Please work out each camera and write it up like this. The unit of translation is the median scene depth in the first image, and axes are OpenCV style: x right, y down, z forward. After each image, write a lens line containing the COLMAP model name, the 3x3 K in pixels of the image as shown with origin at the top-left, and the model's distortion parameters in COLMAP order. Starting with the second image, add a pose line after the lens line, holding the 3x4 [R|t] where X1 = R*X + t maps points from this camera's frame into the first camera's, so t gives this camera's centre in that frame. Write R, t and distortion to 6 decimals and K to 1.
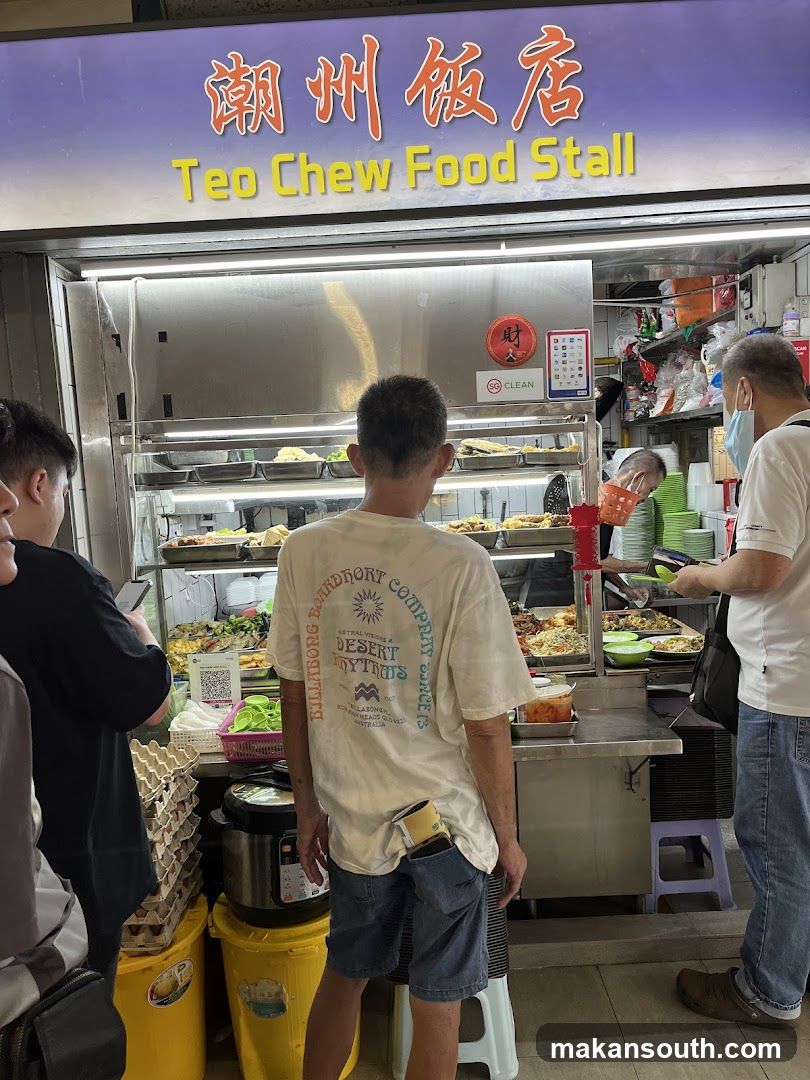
lens RADIAL K [[799.9, 0, 413.7], [0, 799.9, 540.2], [0, 0, 1]] dist [0.082839, -0.121504]
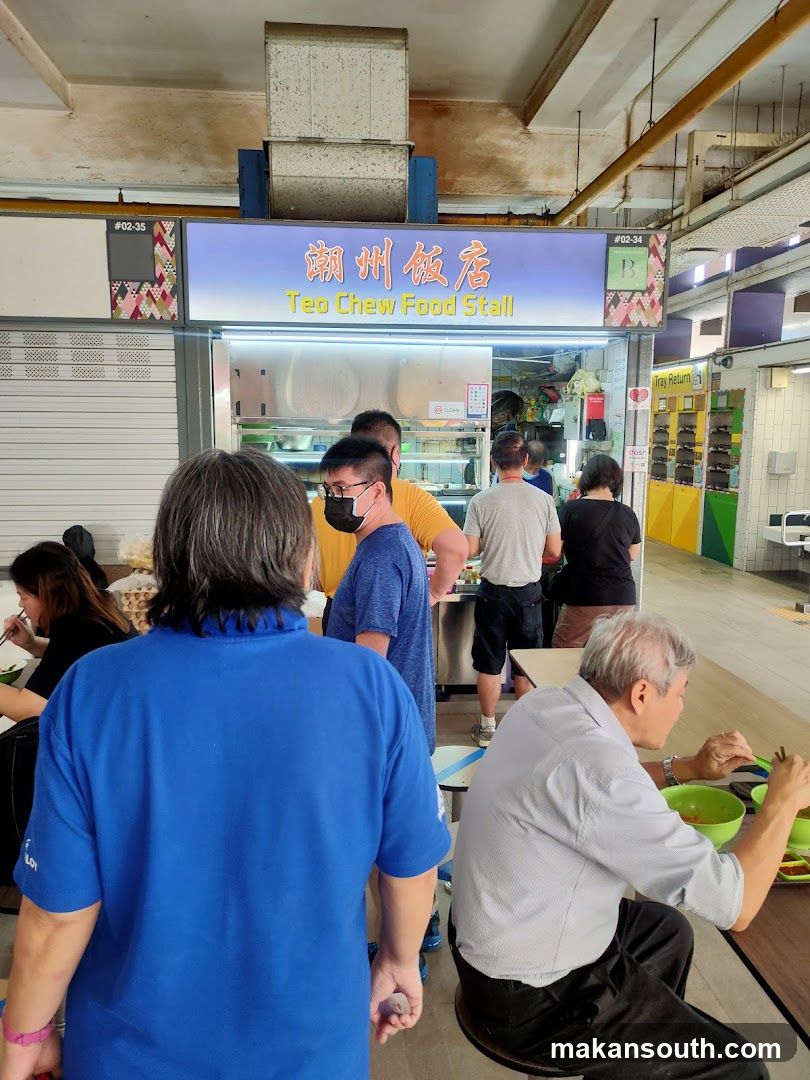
lens RADIAL K [[799.9, 0, 413.7], [0, 799.9, 540.2], [0, 0, 1]] dist [0.082839, -0.121504]
pose [[0.993759, 0.045153, 0.102002, -0.159824], [-0.049368, 0.998011, 0.039190, 0.050537], [-0.100029, -0.043981, 0.994012, -1.035687]]
